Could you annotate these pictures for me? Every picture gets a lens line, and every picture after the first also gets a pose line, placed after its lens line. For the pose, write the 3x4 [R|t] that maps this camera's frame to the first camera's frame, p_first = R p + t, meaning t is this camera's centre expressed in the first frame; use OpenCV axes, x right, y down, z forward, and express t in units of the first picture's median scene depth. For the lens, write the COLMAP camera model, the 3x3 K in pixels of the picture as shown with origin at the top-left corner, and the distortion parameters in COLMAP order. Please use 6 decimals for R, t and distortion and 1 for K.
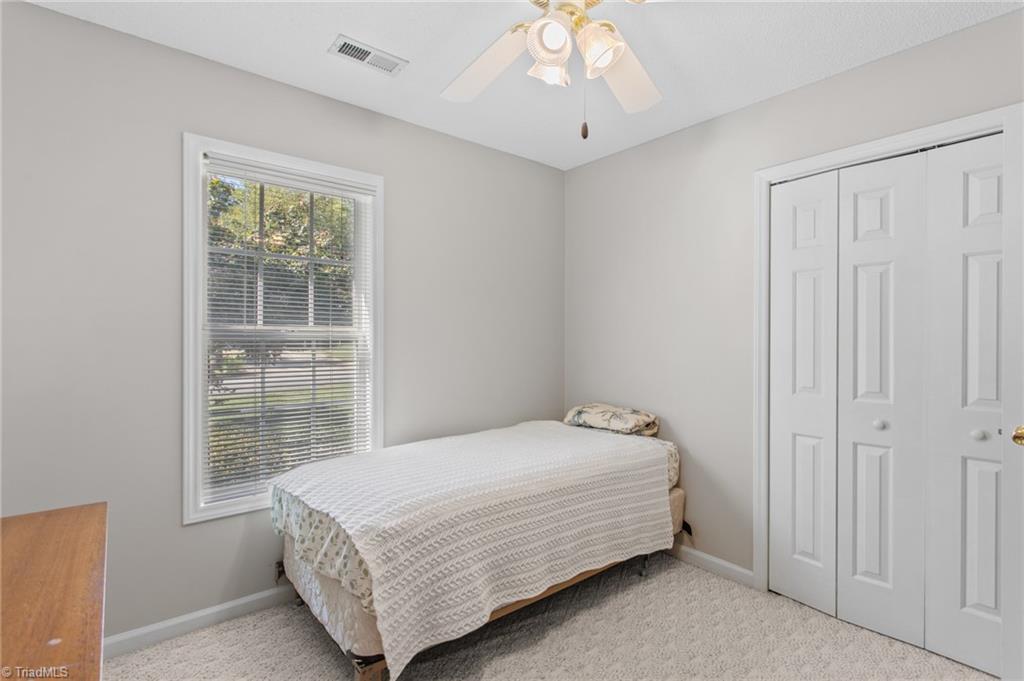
lens RADIAL K [[492.7, 0, 512.1], [0, 492.7, 342.4], [0, 0, 1]] dist [-0.001945, 0.003040]
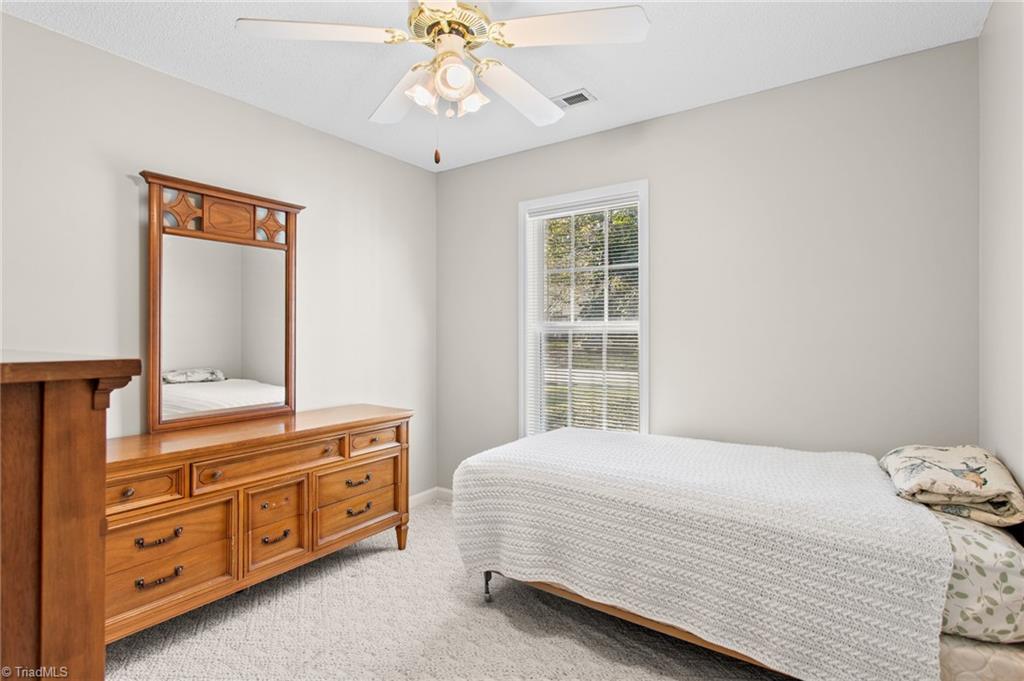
lens RADIAL K [[492.7, 0, 511.3], [0, 492.7, 336.1], [0, 0, 1]] dist [-0.001945, 0.003040]
pose [[0.259277, -0.001577, -0.965802, 0.819723], [-0.000065, 0.999999, -0.001651, 0.005093], [0.965803, 0.000491, 0.259277, 0.531600]]
